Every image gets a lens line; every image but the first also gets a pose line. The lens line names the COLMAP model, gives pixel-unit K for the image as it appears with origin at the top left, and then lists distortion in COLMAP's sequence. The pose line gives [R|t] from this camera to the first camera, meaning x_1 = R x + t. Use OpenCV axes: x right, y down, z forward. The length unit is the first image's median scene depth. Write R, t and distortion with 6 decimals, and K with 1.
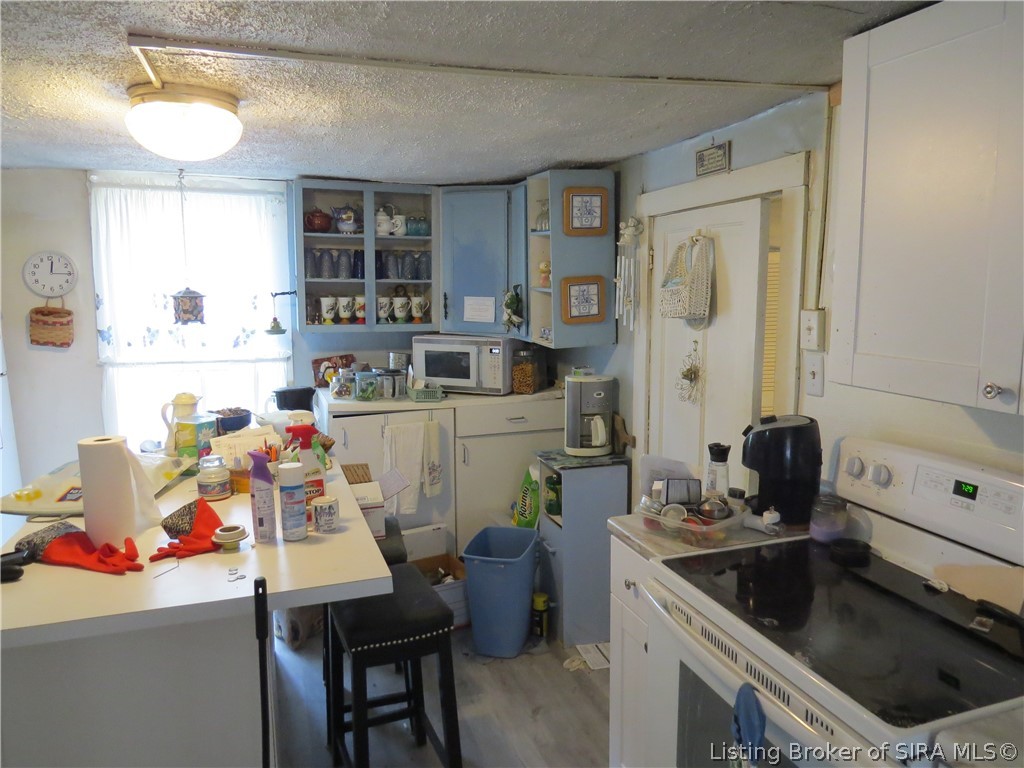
lens RADIAL K [[731.5, 0, 508.7], [0, 731.5, 384.5], [0, 0, 1]] dist [-0.023193, 0.003147]
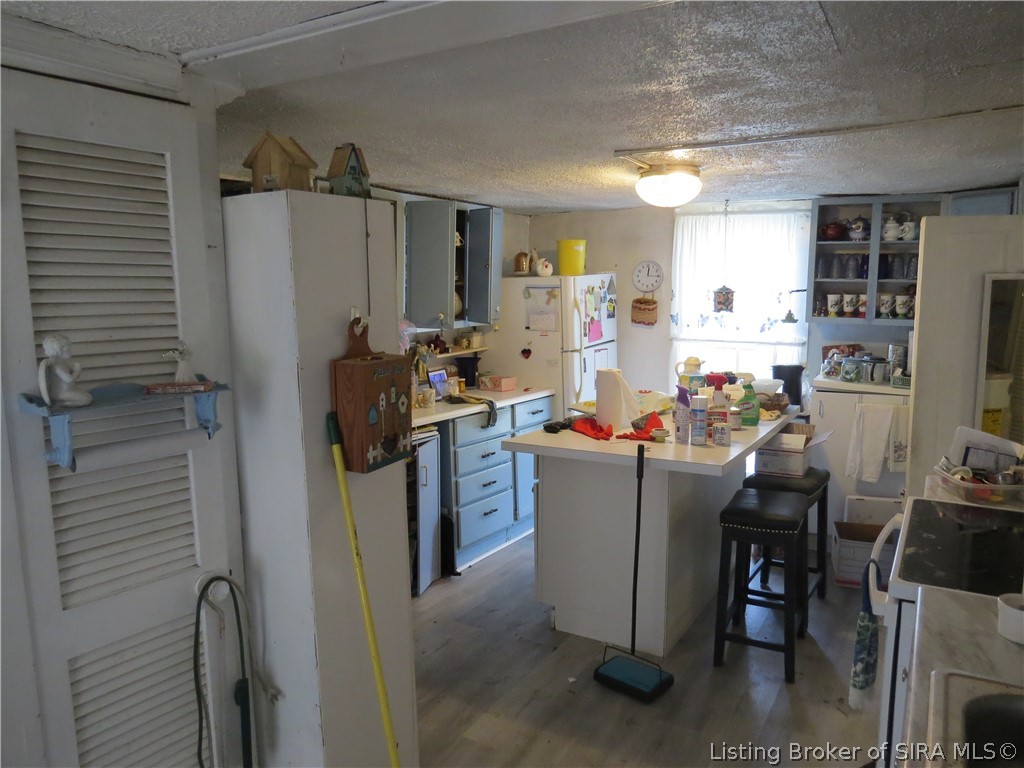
lens RADIAL K [[731.5, 0, 508.7], [0, 731.5, 384.5], [0, 0, 1]] dist [-0.023193, 0.003147]
pose [[0.645589, 0.102374, -0.756792, 0.334536], [-0.104257, 0.993511, 0.045458, 0.029867], [0.756535, 0.049554, 0.652073, -0.182399]]
